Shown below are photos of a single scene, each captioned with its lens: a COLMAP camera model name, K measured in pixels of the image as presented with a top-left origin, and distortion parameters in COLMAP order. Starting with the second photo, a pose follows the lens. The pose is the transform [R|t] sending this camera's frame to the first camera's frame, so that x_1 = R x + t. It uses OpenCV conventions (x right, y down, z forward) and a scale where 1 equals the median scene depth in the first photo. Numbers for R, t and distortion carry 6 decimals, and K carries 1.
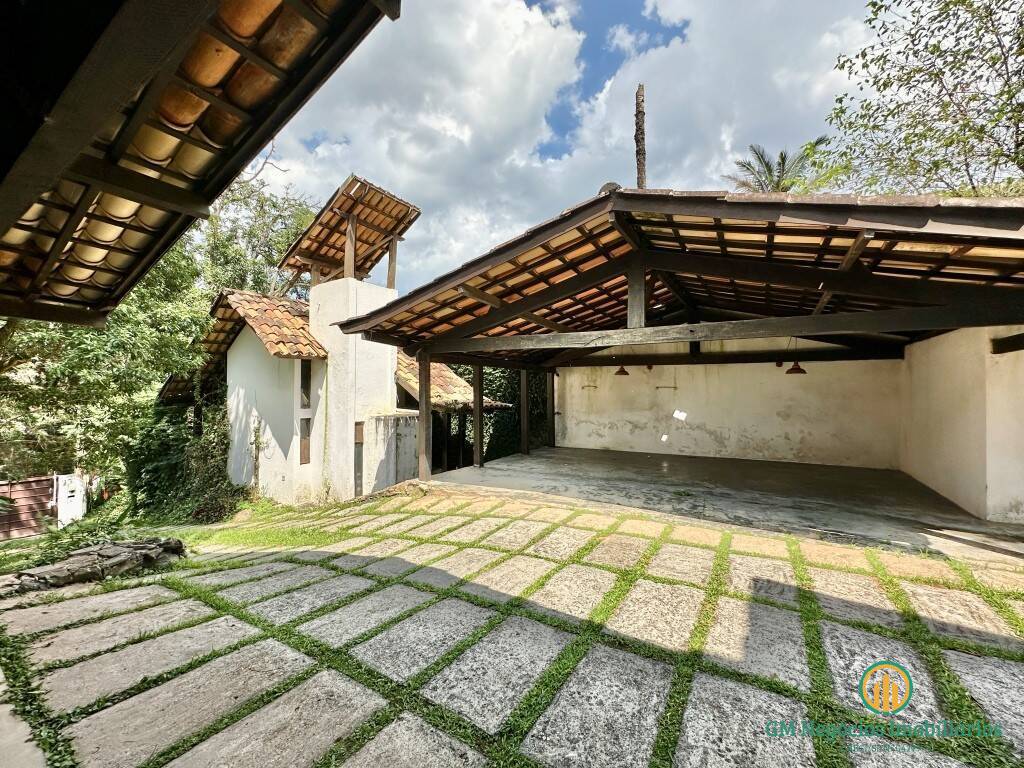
lens RADIAL K [[409.0, 0, 508.7], [0, 409.0, 386.2], [0, 0, 1]] dist [-0.003846, 0.000326]
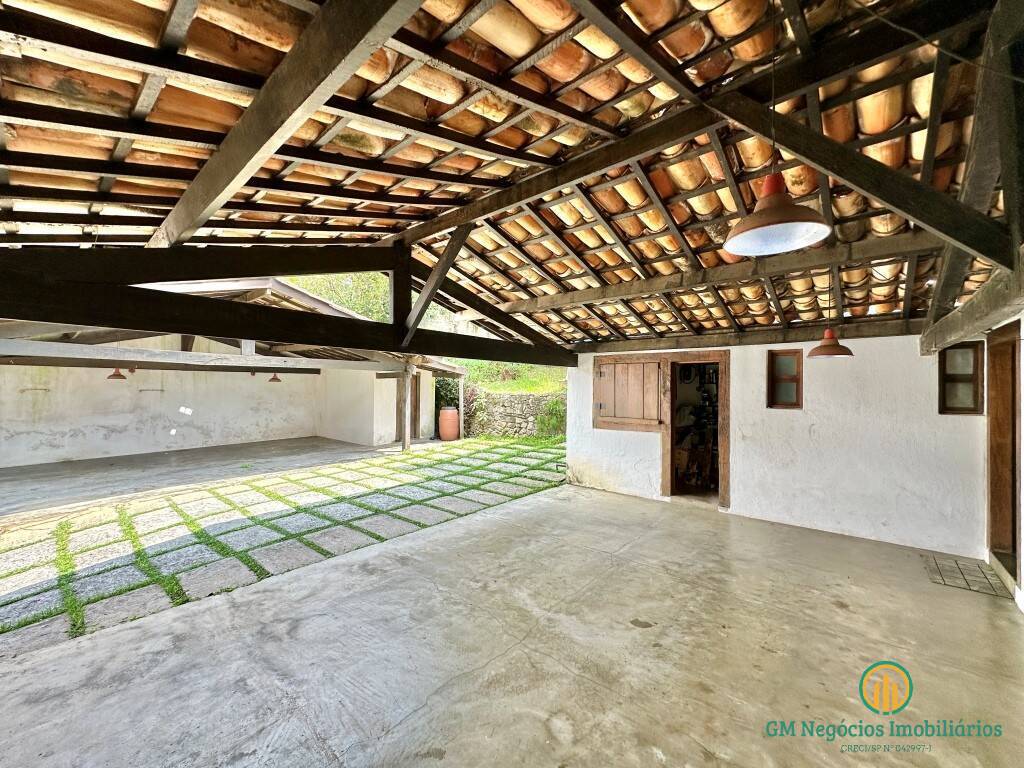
lens RADIAL K [[409.0, 0, 513.3], [0, 409.0, 382.3], [0, 0, 1]] dist [-0.003846, 0.000326]
pose [[0.140841, 0.005901, 0.990015, -0.859621], [-0.013627, 0.999899, -0.004021, -0.042460], [-0.989938, -0.012924, 0.140907, -0.137592]]
